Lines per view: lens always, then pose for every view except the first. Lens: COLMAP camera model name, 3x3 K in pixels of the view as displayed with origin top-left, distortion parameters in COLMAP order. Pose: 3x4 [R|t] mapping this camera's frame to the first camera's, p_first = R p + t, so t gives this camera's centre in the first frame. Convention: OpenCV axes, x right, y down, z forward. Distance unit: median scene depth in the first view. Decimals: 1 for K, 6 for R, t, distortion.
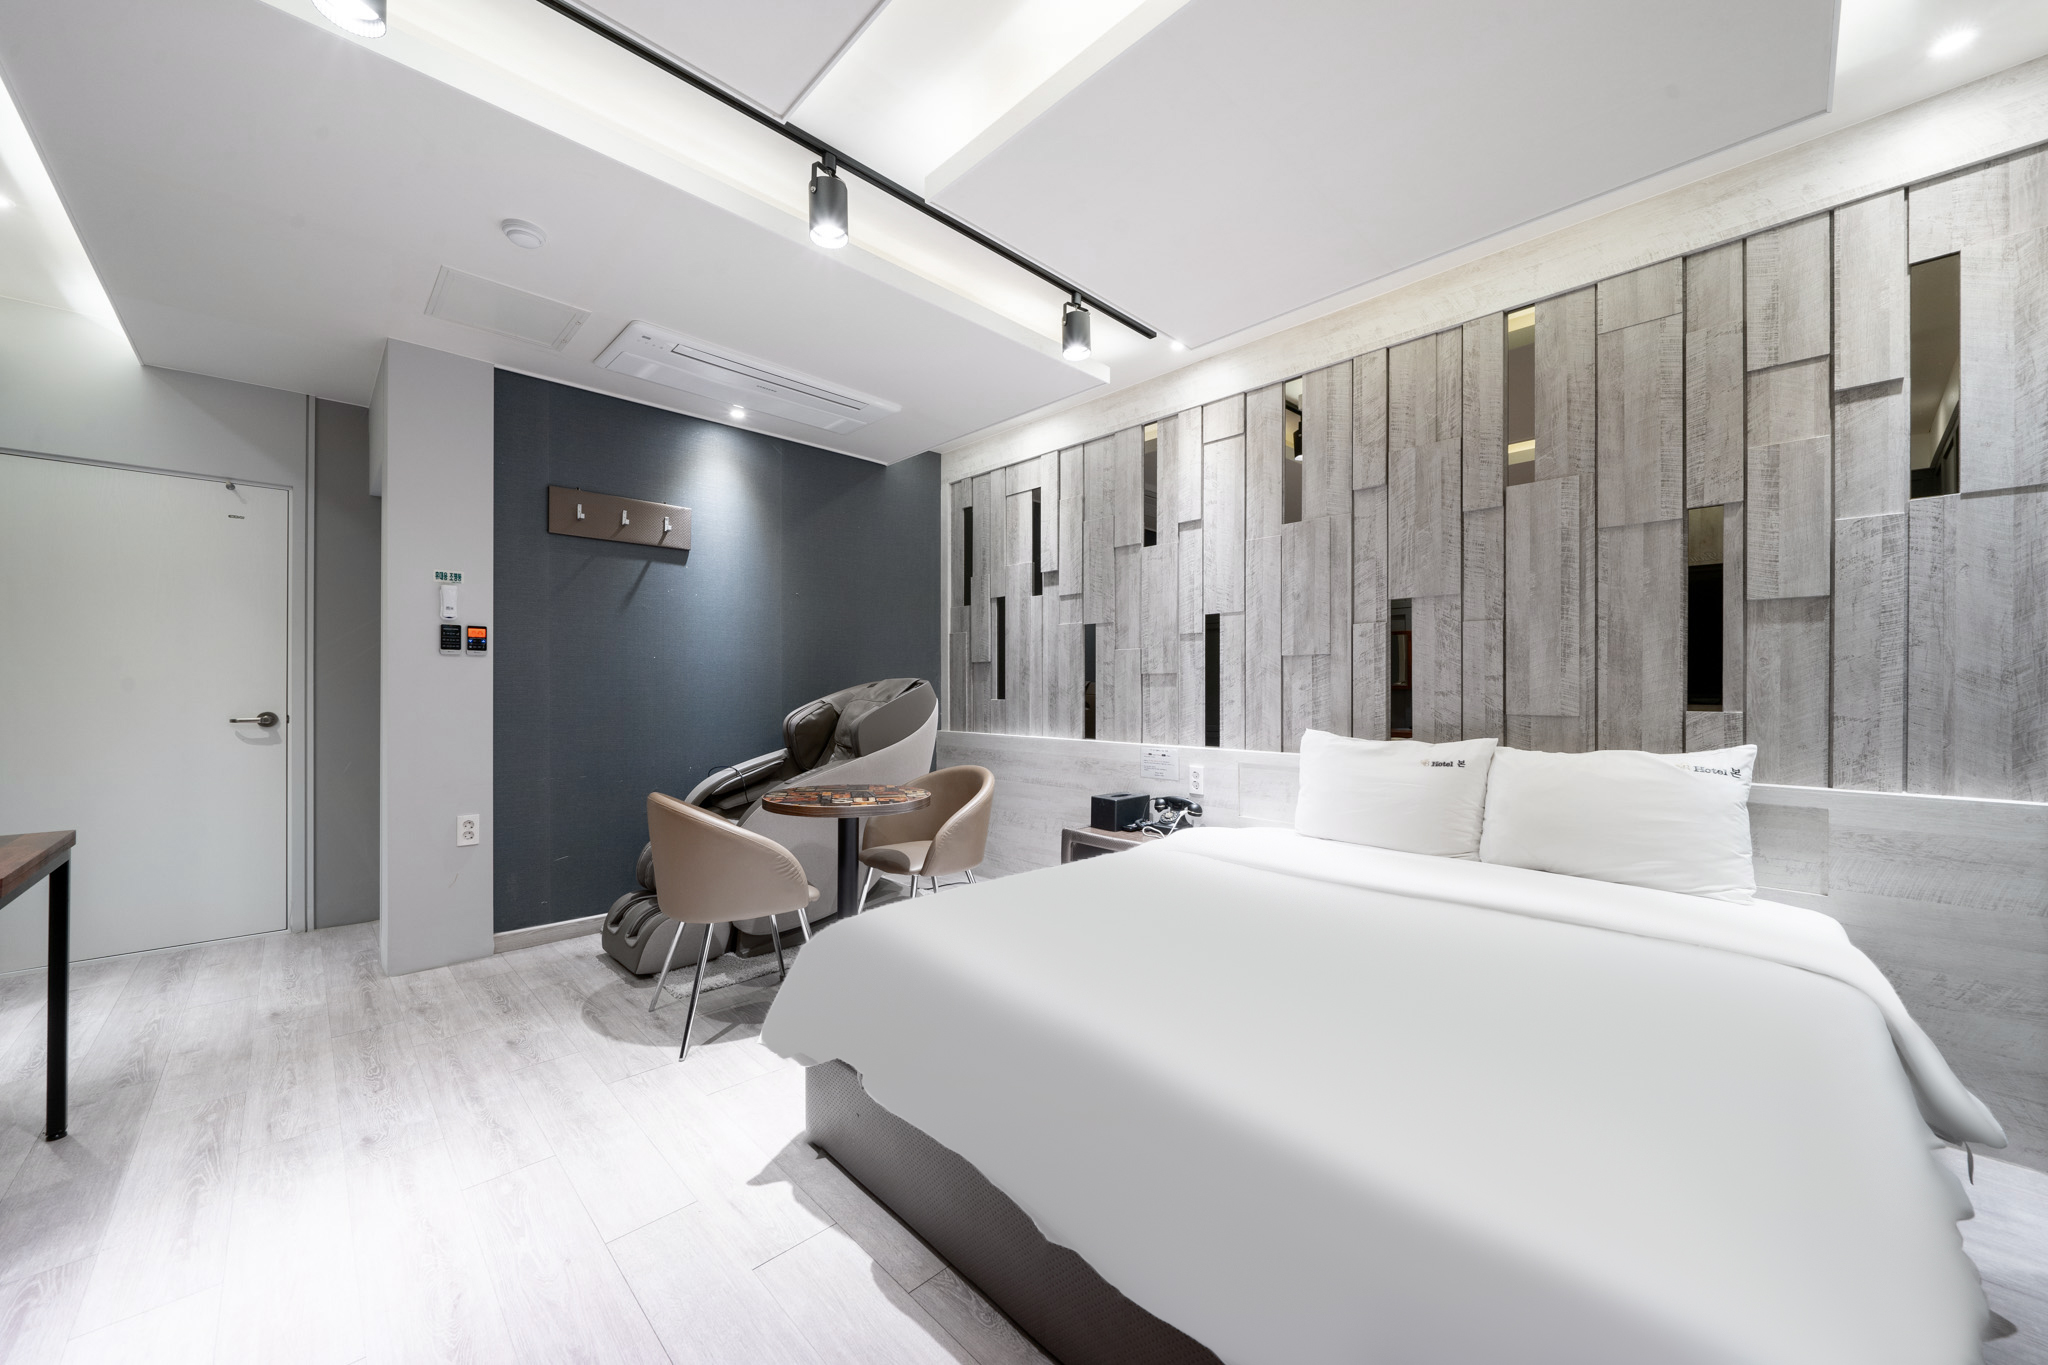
lens RADIAL K [[748.4, 0, 1019.7], [0, 748.4, 688.4], [0, 0, 1]] dist [-0.001544, 0.000378]
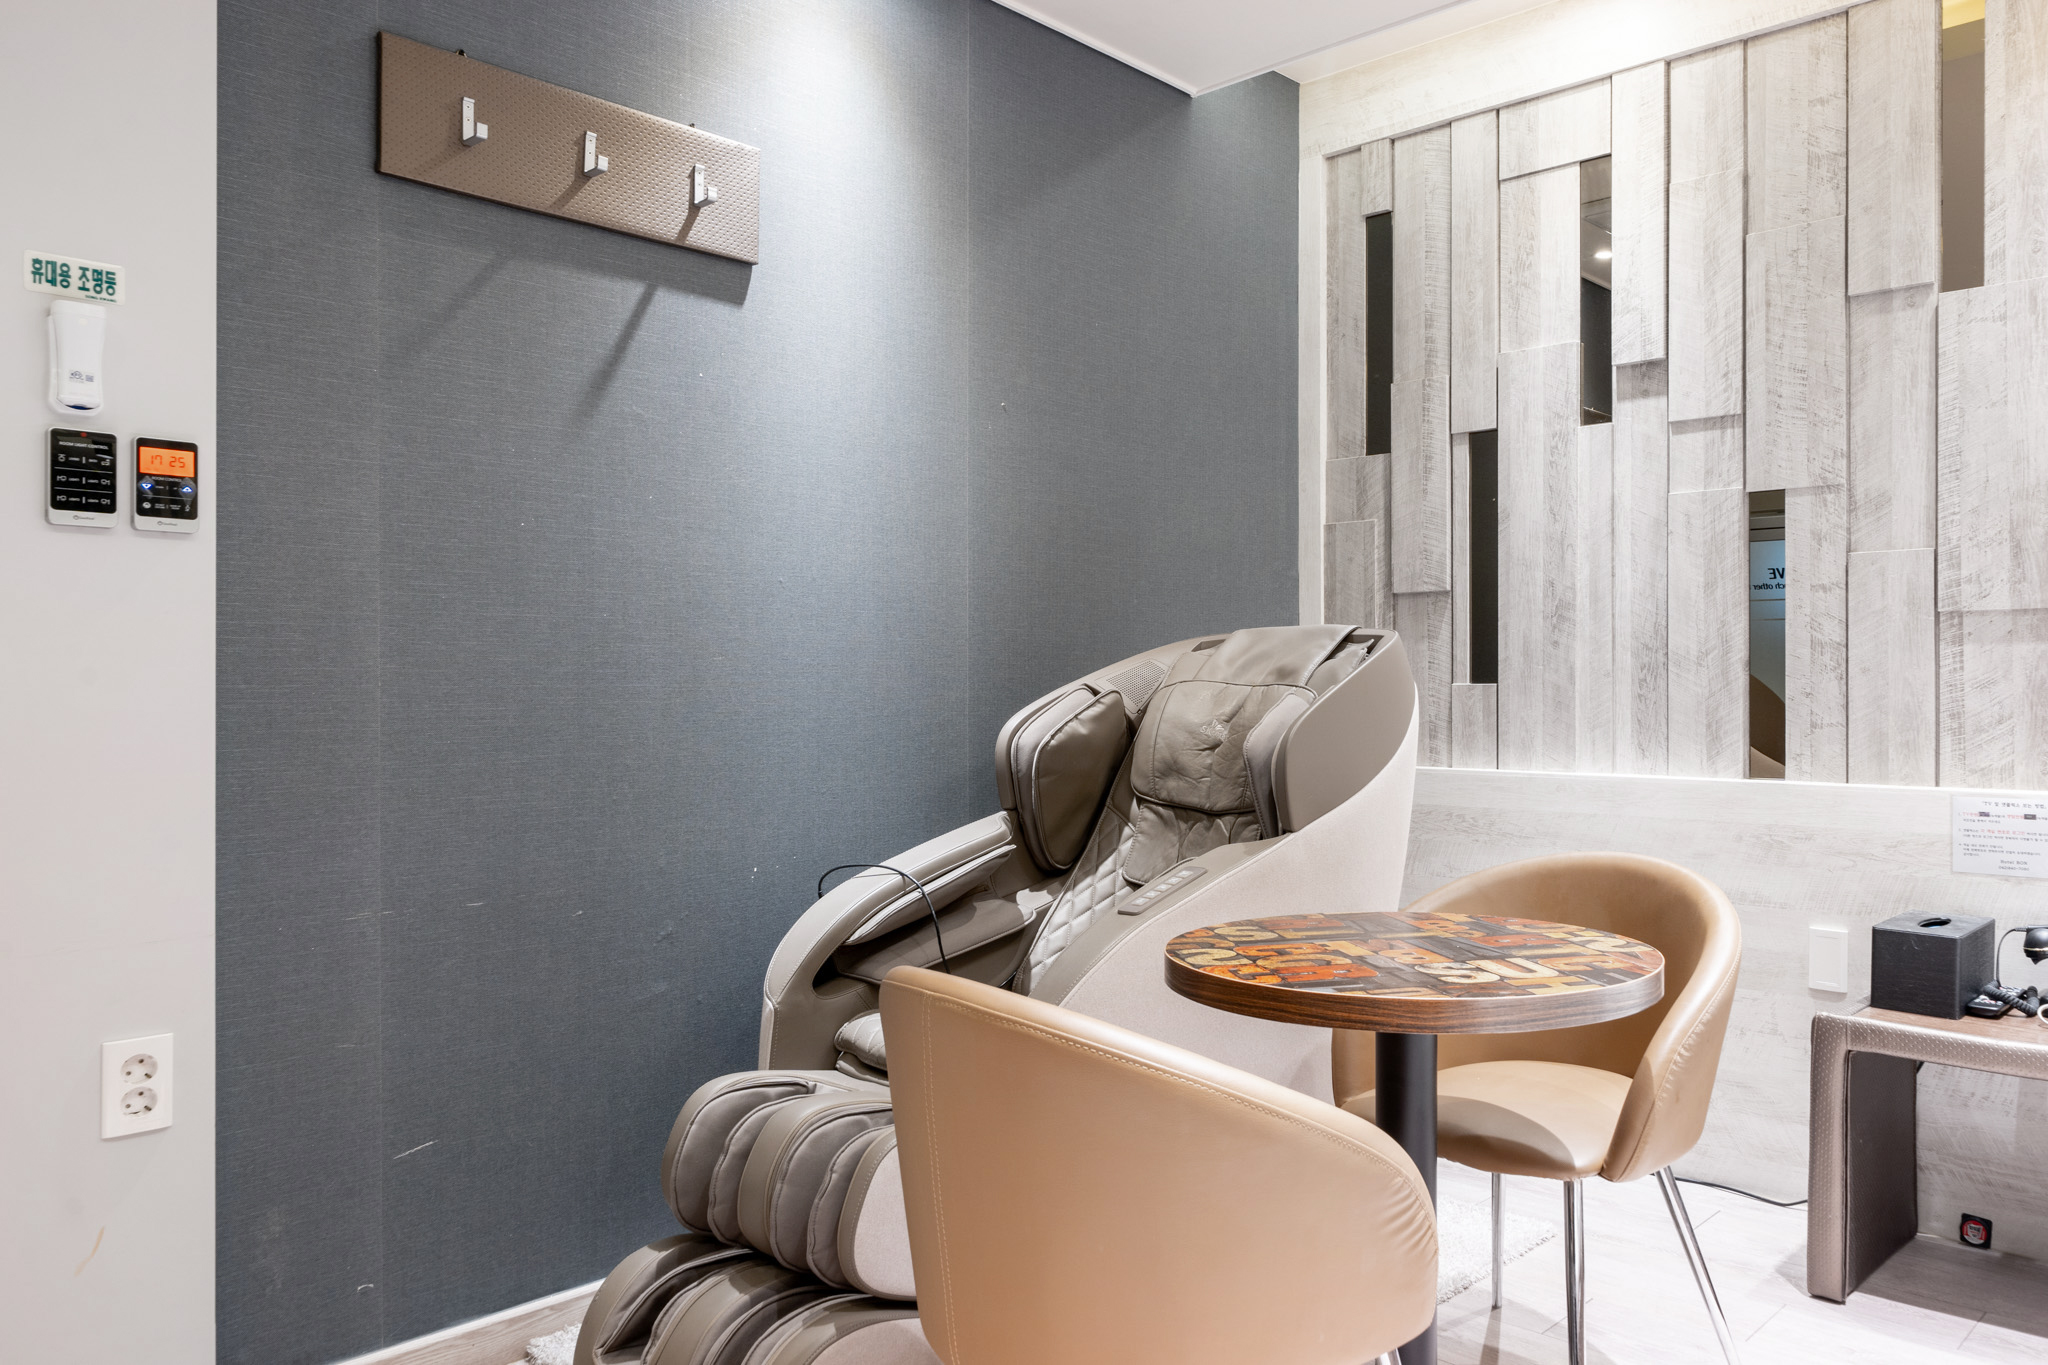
lens RADIAL K [[1456.2, 0, 1267.5], [0, 1456.2, 683.3], [0, 0, 1]] dist [0.000911, 0.000629]
pose [[0.992589, -0.002727, 0.121493, -0.286099], [0.002782, 0.999996, -0.000287, 0.017837], [-0.121492, 0.000623, 0.992592, 0.279724]]
